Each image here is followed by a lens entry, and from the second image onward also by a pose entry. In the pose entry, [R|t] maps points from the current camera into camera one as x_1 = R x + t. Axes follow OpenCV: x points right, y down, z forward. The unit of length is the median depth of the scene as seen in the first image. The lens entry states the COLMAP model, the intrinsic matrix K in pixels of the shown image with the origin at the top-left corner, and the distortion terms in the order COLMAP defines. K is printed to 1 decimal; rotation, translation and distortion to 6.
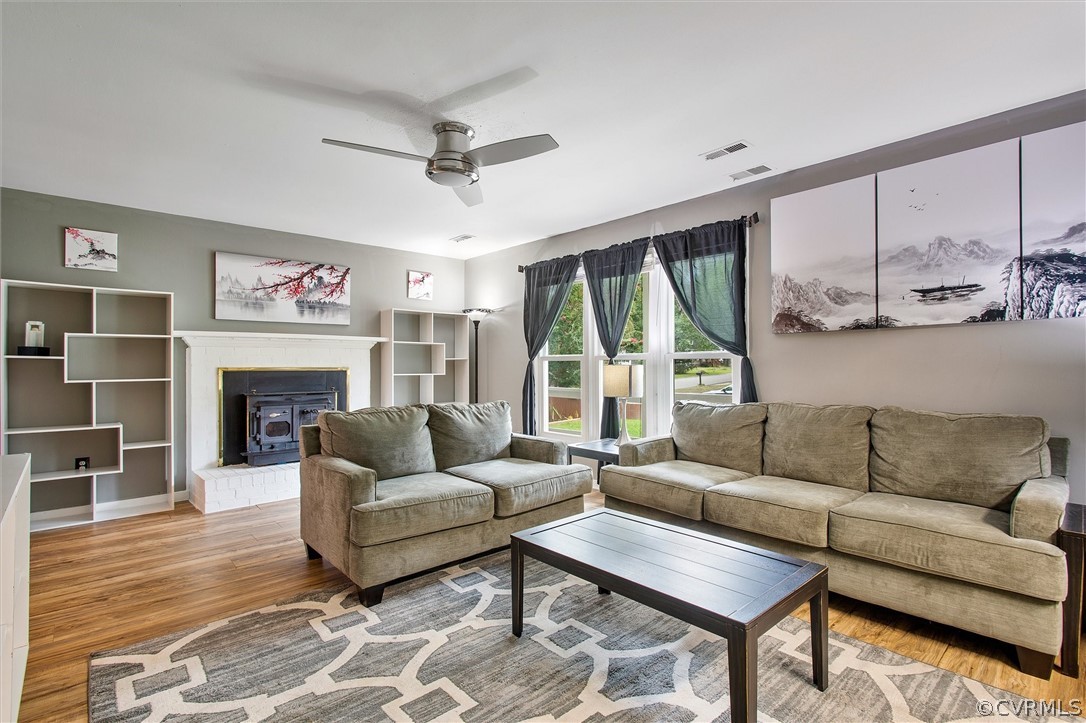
lens RADIAL K [[513.9, 0, 543.0], [0, 513.9, 361.5], [0, 0, 1]] dist [-0.002462, 0.000698]
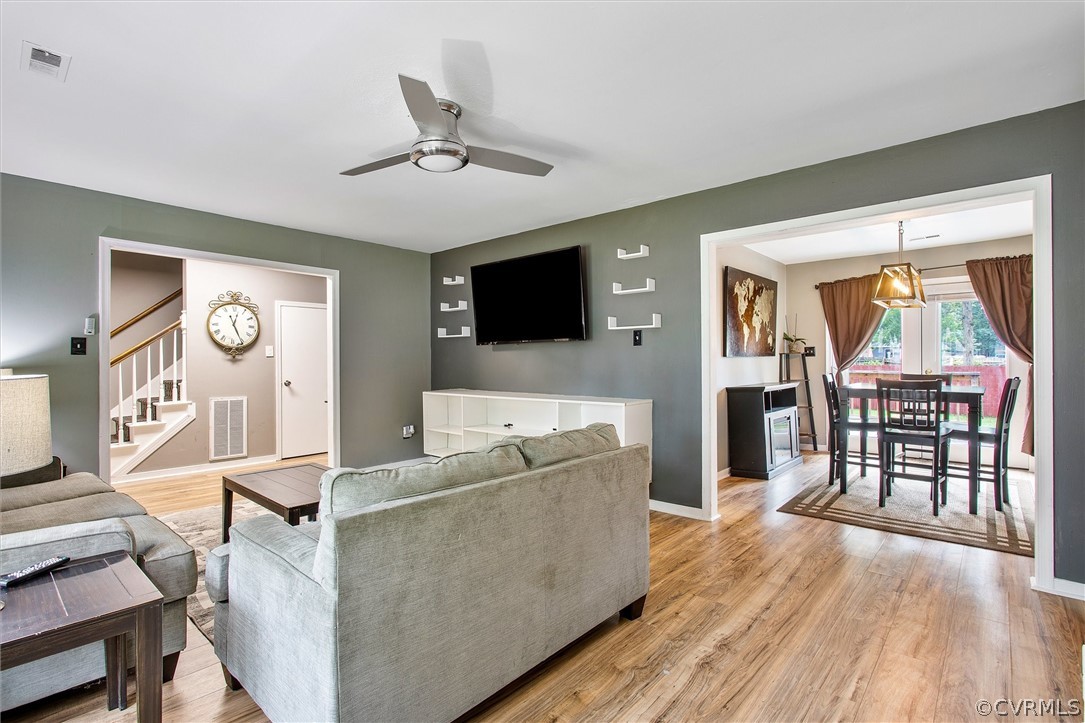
lens RADIAL K [[513.4, 0, 542.5], [0, 513.4, 361.5], [0, 0, 1]] dist [-0.002462, 0.000698]
pose [[-0.992636, 0.010413, -0.120688, -0.231282], [0.010264, 0.999946, 0.001859, -0.001917], [0.120701, 0.000607, -0.992689, 1.771480]]
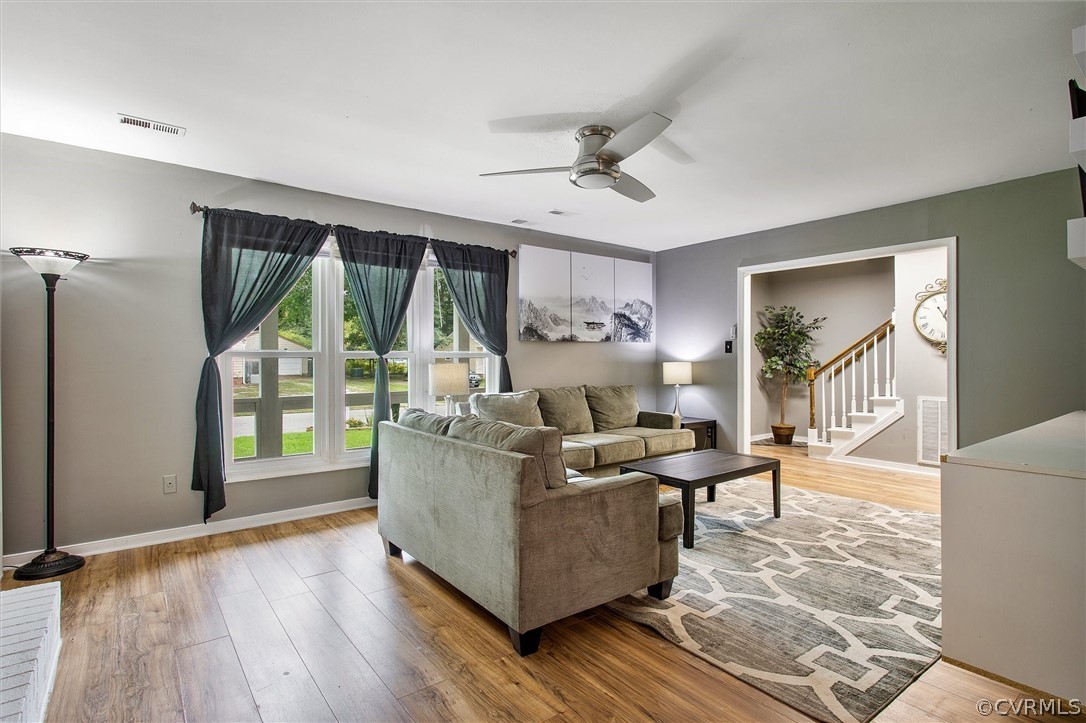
lens RADIAL K [[541.5, 0, 551.7], [0, 541.5, 362.7], [0, 0, 1]] dist [-0.000182, 0.000322]
pose [[0.063088, 0.000035, 0.998008, -1.160909], [-0.000714, 1.000000, 0.000010, 0.006774], [-0.998008, -0.000714, 0.063088, 0.939023]]
